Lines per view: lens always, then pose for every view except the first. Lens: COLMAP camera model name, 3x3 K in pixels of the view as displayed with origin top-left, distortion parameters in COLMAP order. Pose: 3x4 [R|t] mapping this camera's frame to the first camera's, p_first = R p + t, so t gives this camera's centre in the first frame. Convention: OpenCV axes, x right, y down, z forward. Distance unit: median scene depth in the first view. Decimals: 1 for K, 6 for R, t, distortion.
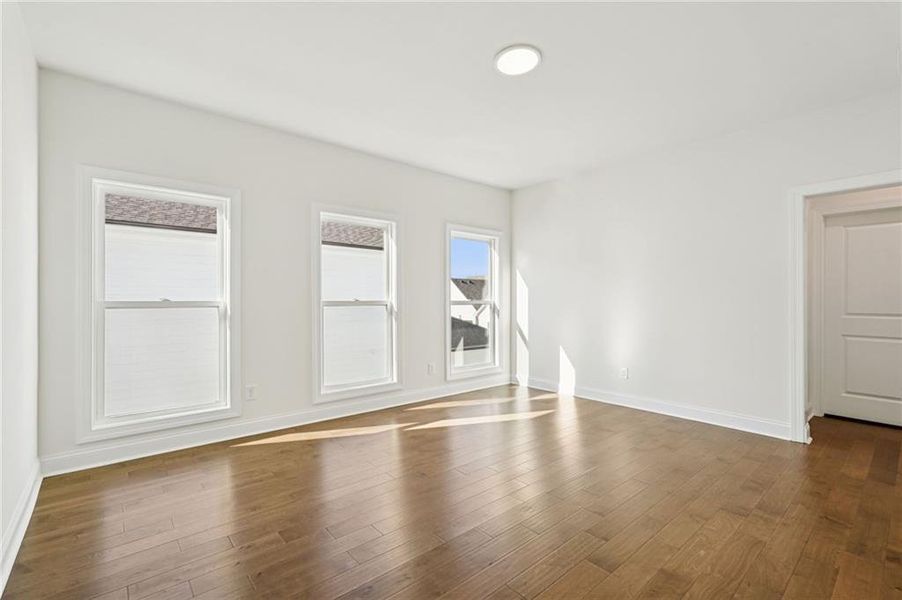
lens RADIAL K [[400.9, 0, 451.7], [0, 400.9, 299.0], [0, 0, 1]] dist [-0.012476, 0.007592]
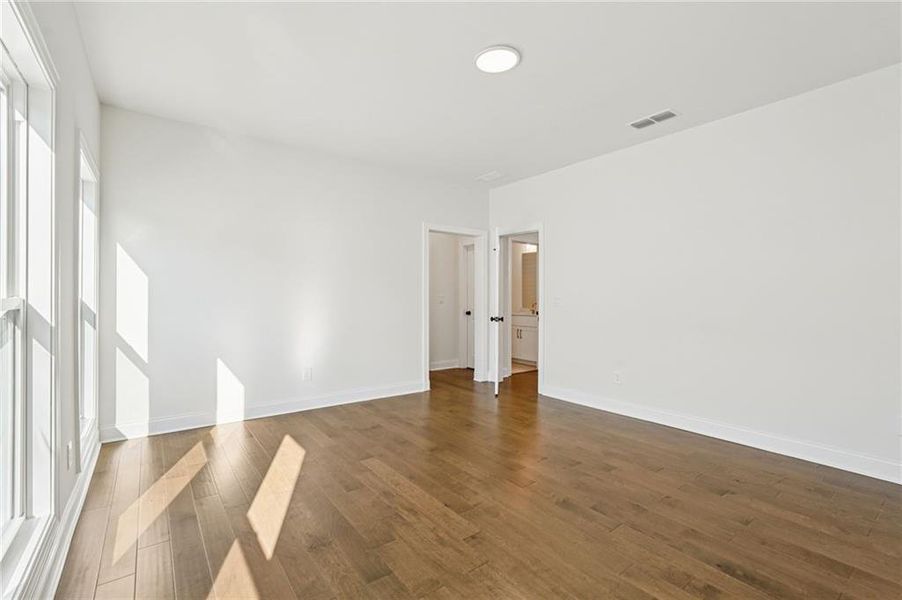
lens RADIAL K [[400.9, 0, 451.7], [0, 400.9, 299.0], [0, 0, 1]] dist [-0.012476, 0.007592]
pose [[0.065007, -0.003475, 0.997879, -0.431487], [-0.008210, 0.999958, 0.004018, 0.001086], [-0.997851, -0.008454, 0.064975, 0.538134]]
